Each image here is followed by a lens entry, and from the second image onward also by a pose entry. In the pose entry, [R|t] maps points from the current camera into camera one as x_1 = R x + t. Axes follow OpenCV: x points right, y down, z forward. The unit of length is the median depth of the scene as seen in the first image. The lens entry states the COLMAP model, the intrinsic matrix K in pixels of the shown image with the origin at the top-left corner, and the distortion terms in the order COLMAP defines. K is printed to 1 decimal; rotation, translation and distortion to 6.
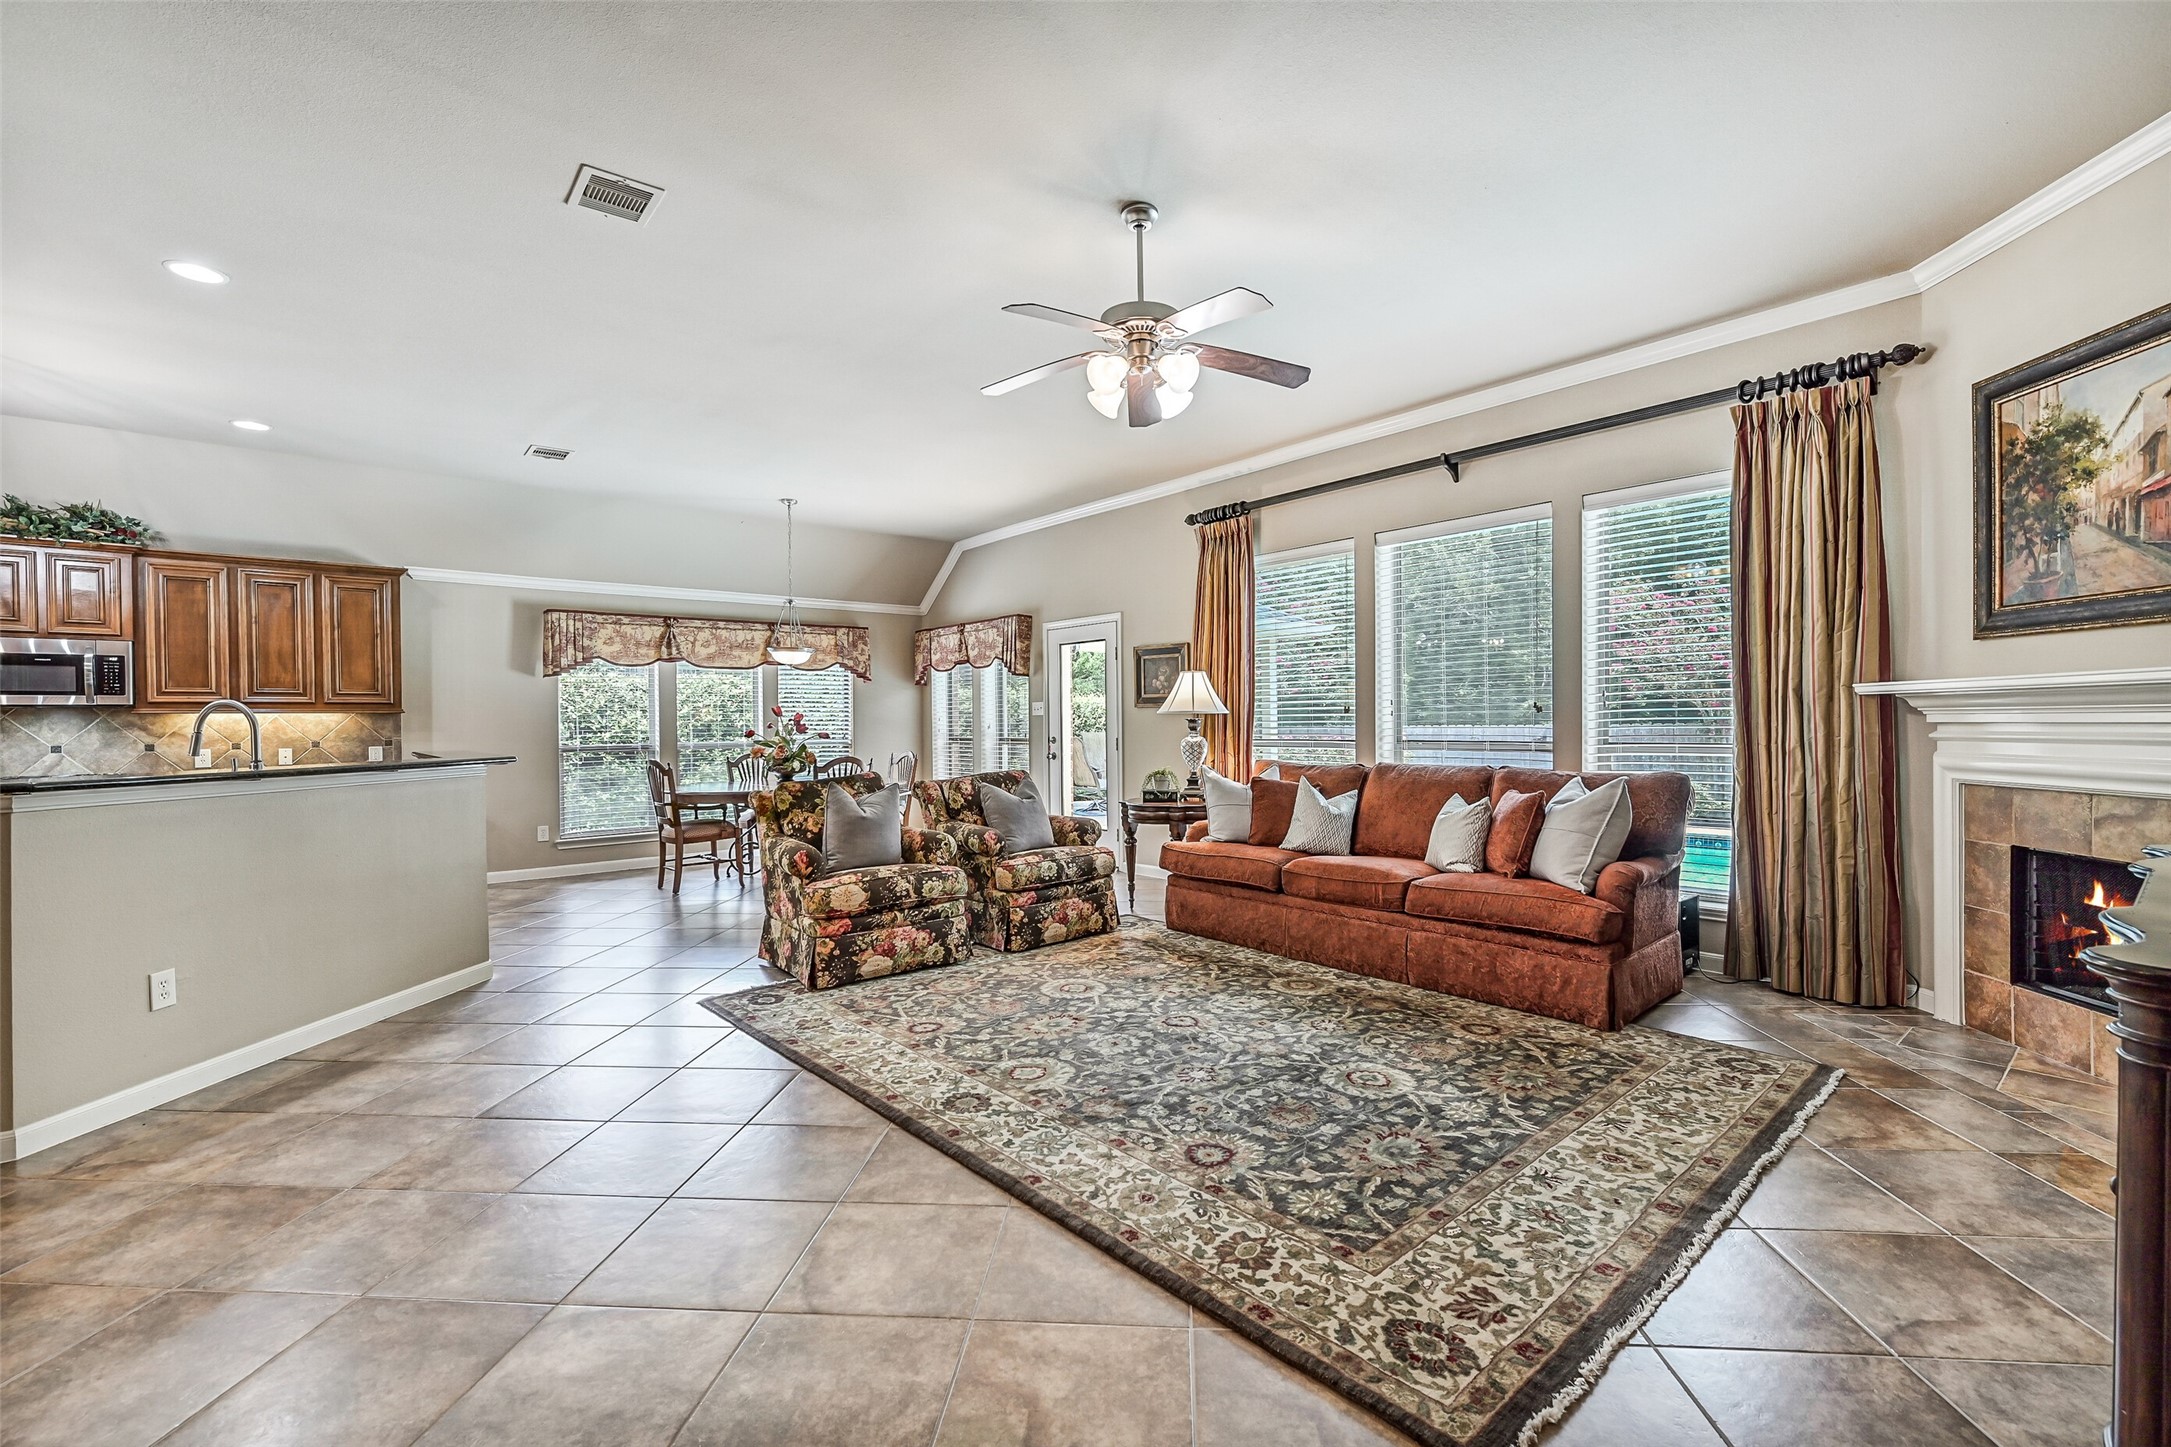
lens RADIAL K [[940.3, 0, 1104.0], [0, 940.3, 726.9], [0, 0, 1]] dist [-0.003305, 0.000560]
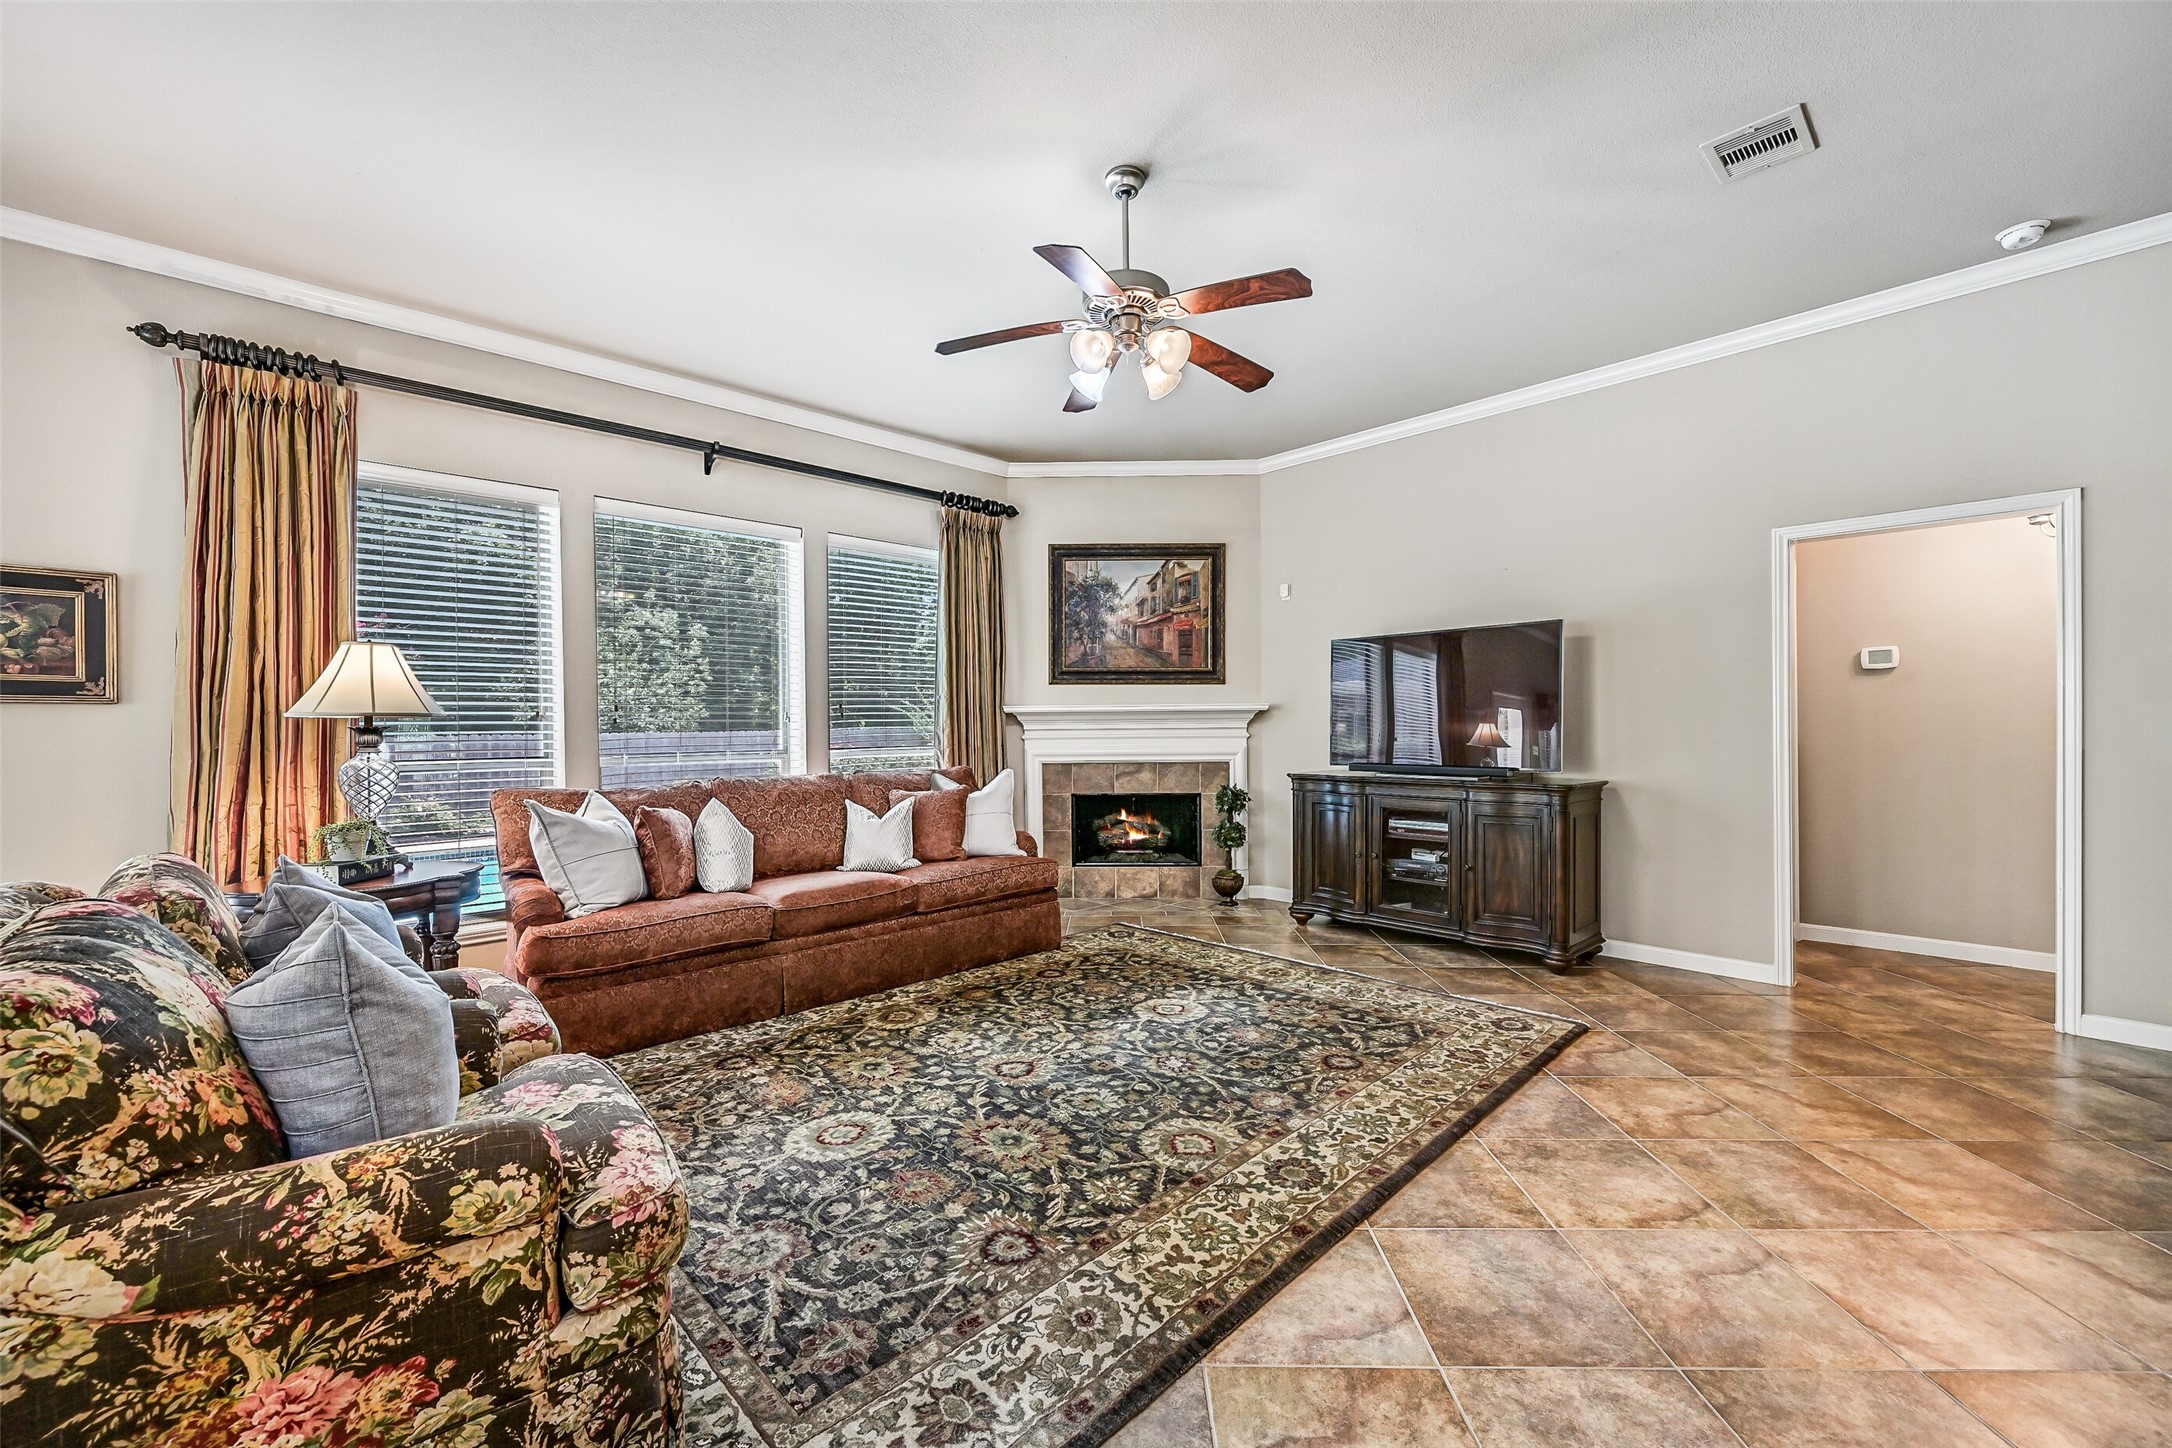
lens RADIAL K [[861.6, 0, 1089.4], [0, 861.6, 731.4], [0, 0, 1]] dist [-0.000905, 0.000698]
pose [[-0.047589, 0.001780, 0.998865, -0.470124], [0.015607, 0.999878, -0.001038, 0.001202], [-0.998745, 0.015540, -0.047611, 0.628640]]
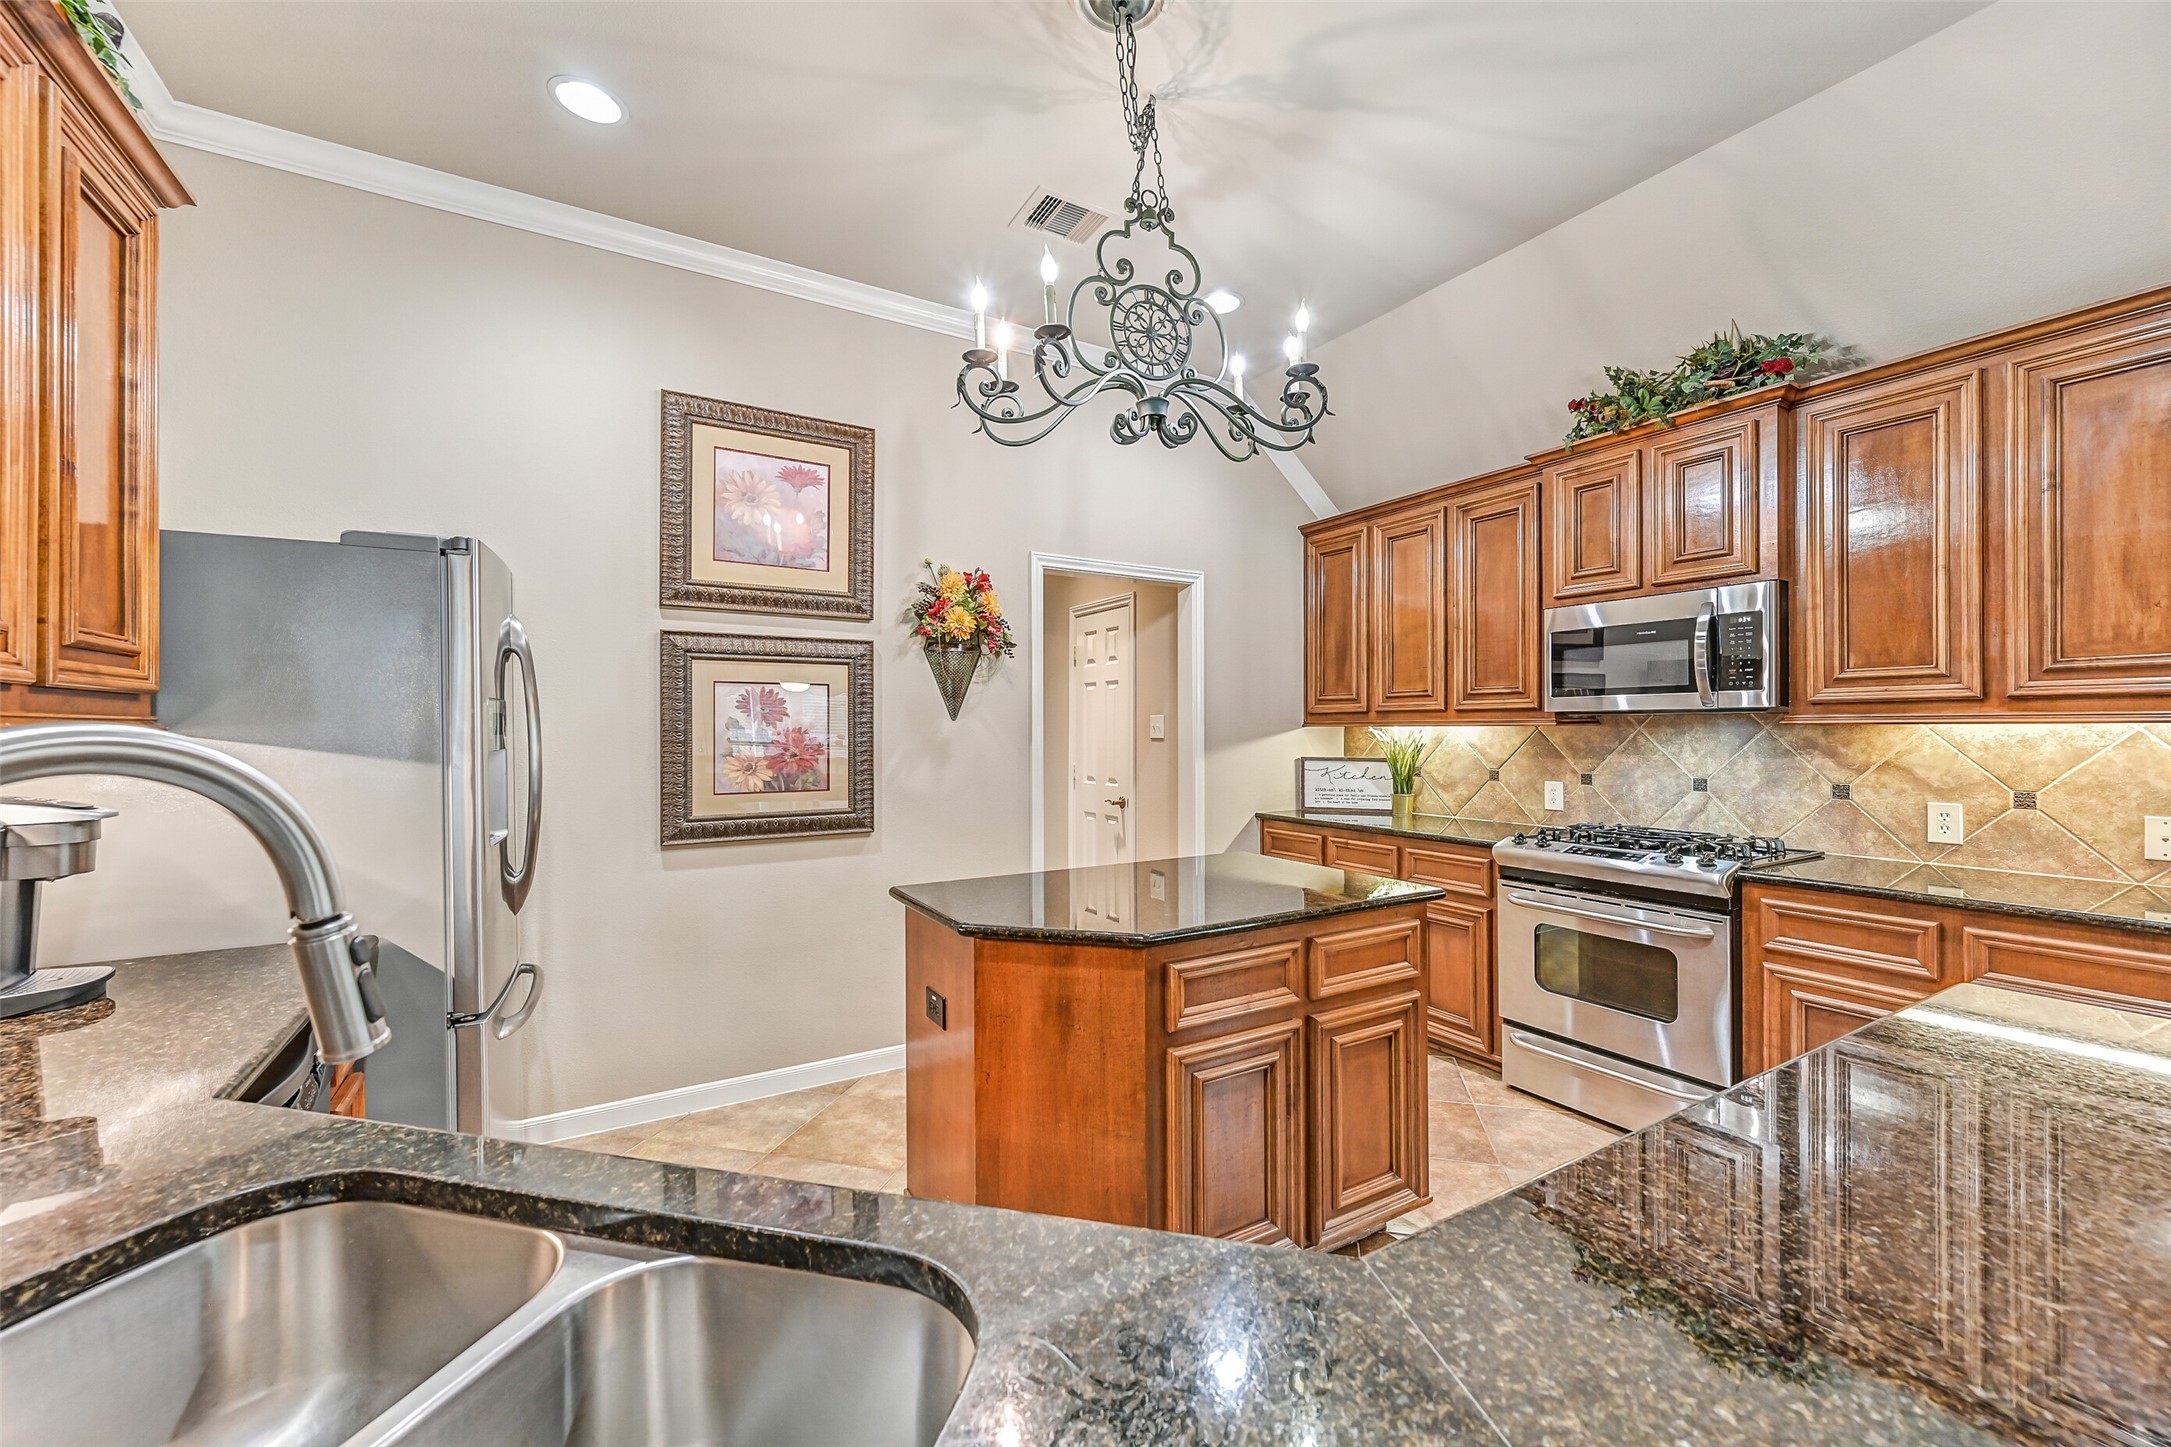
lens RADIAL K [[861.2, 0, 1100.9], [0, 861.2, 721.0], [0, 0, 1]] dist [-0.000905, 0.000698]
pose [[-0.162349, 0.003065, -0.986729, -0.541141], [0.000212, 0.999995, 0.003071, -0.018298], [0.986733, 0.000289, -0.162349, 0.740176]]
